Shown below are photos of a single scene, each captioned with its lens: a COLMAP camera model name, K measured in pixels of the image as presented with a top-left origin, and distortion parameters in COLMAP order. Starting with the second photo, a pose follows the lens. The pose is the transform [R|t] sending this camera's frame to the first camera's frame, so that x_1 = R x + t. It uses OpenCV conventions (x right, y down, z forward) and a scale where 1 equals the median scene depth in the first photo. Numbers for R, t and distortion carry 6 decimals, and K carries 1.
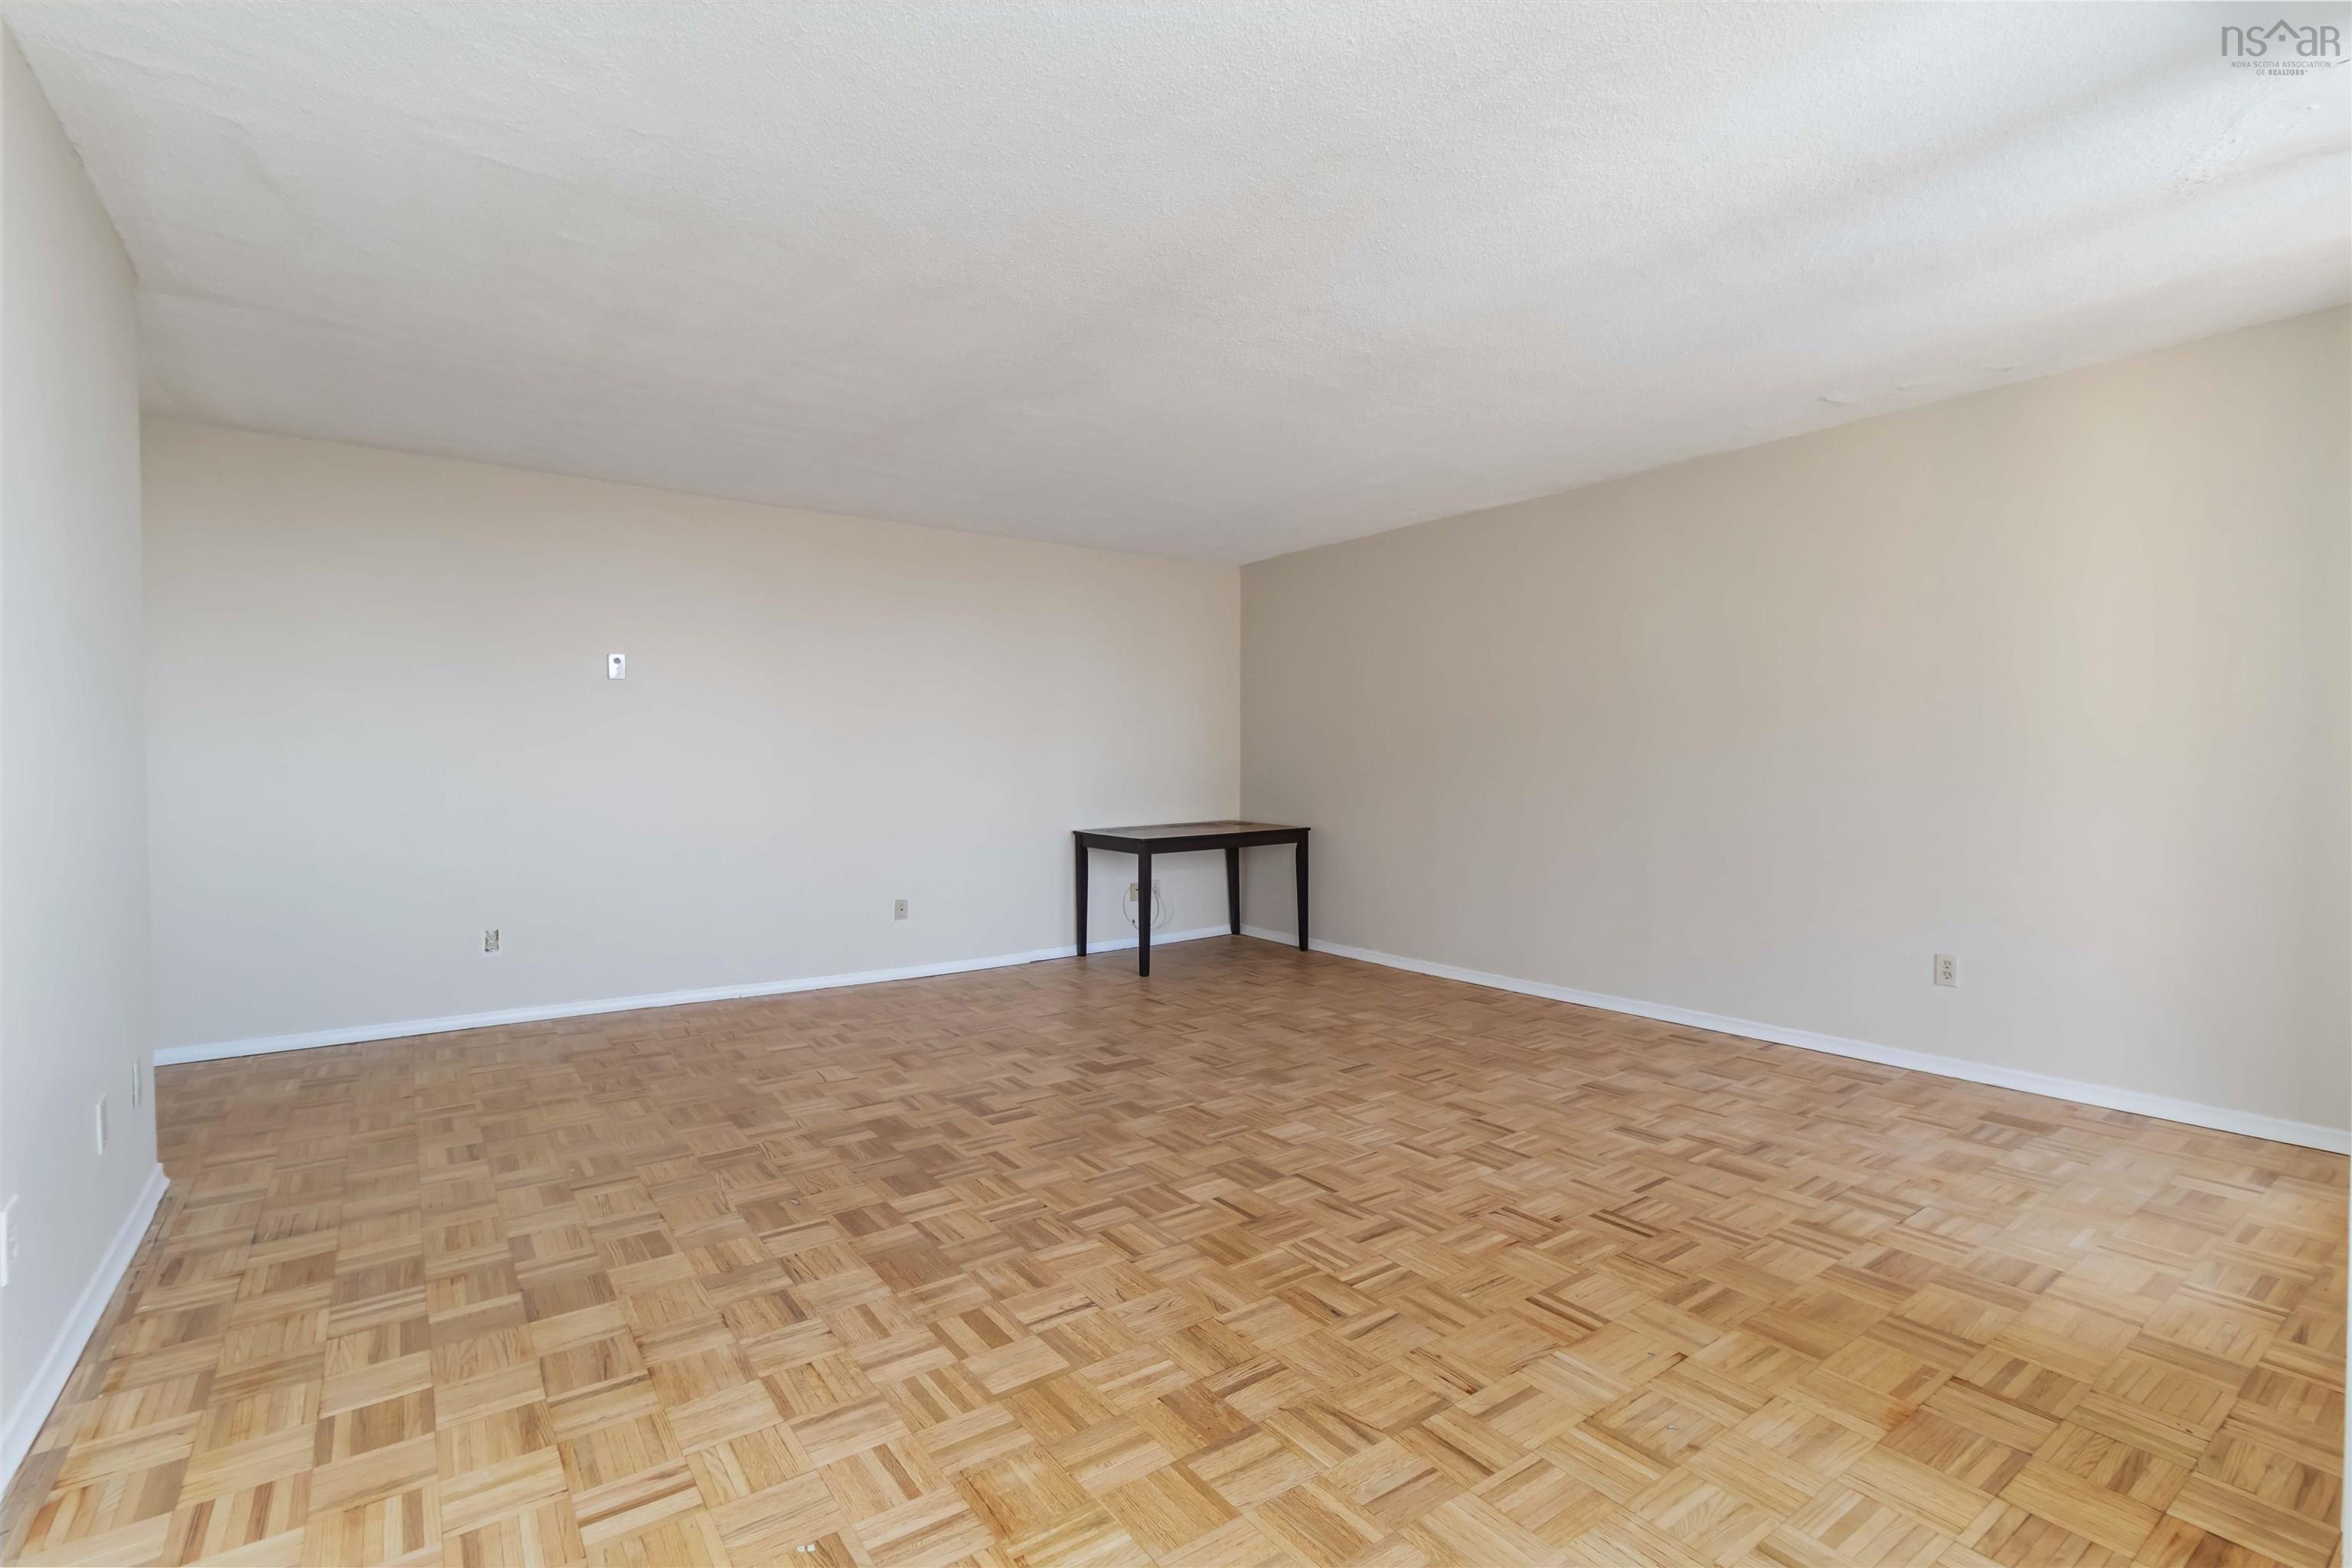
lens RADIAL K [[1091.7, 0, 1184.7], [0, 1091.7, 765.2], [0, 0, 1]] dist [0.005634, -0.000886]
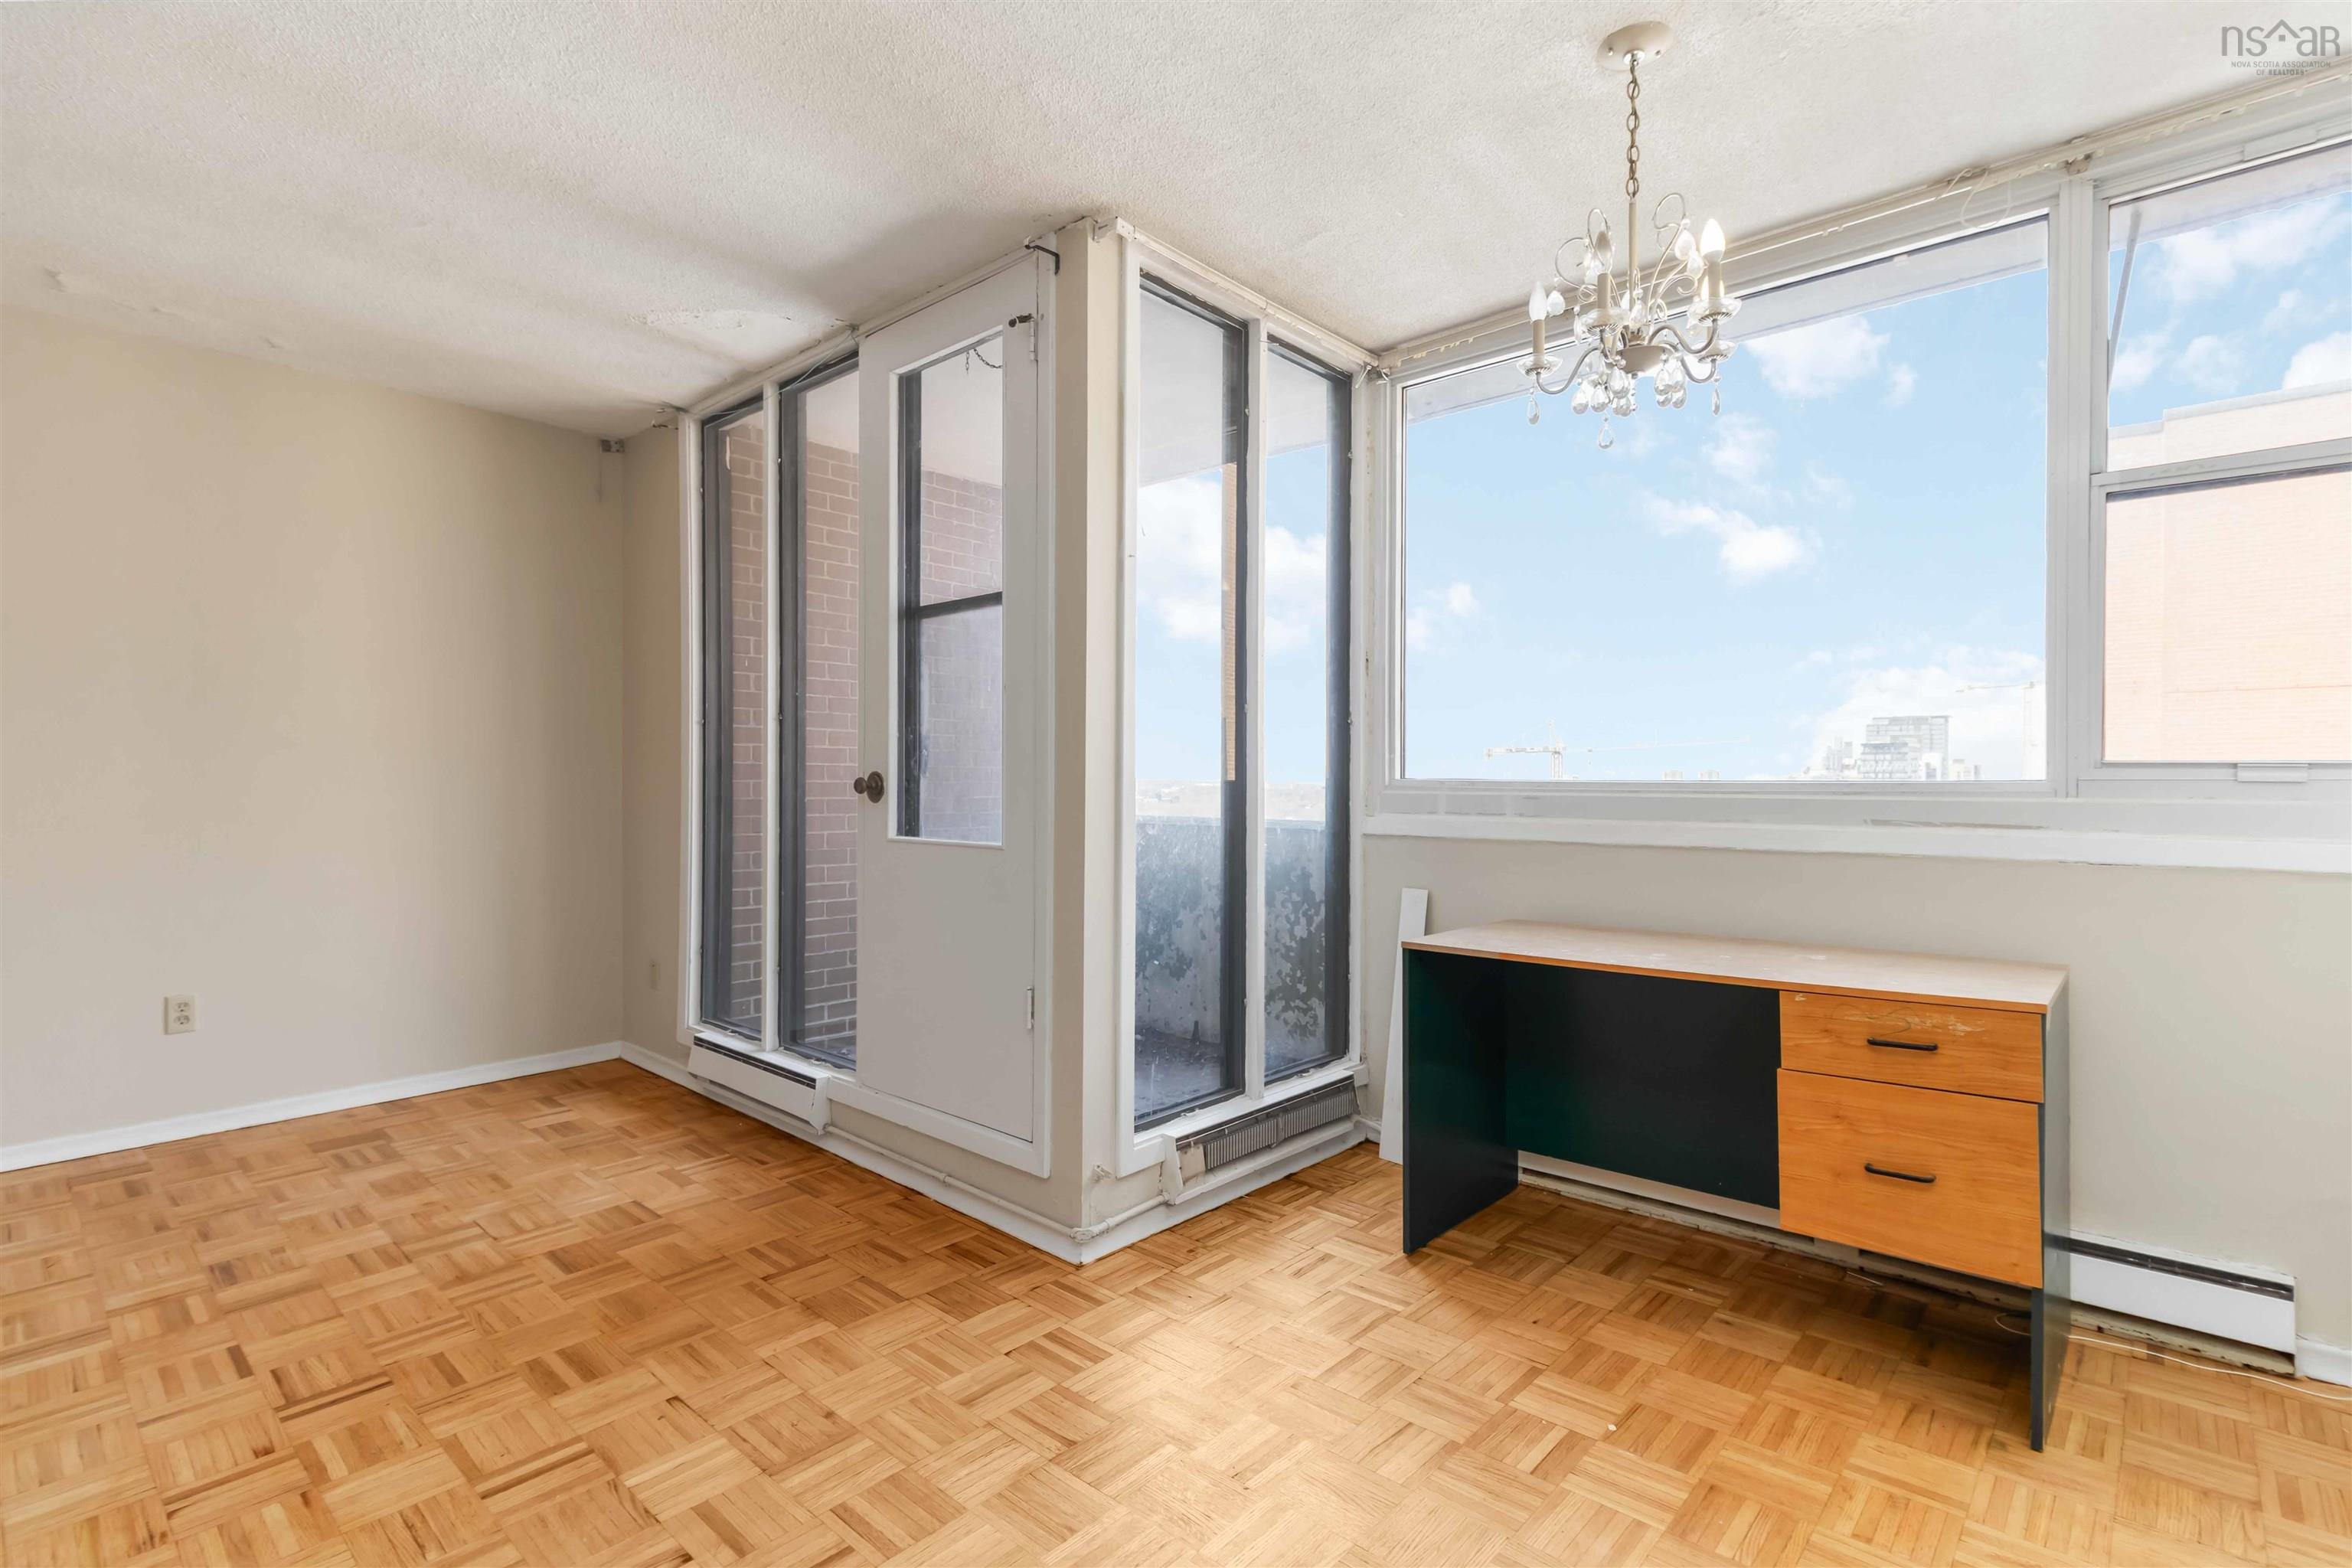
lens RADIAL K [[1091.7, 0, 1184.7], [0, 1091.7, 765.2], [0, 0, 1]] dist [0.005634, -0.000886]
pose [[-0.206466, 0.014263, 0.978350, -0.403948], [-0.000773, 0.999891, -0.014741, 0.007162], [-0.978454, -0.003799, -0.206432, 0.551536]]
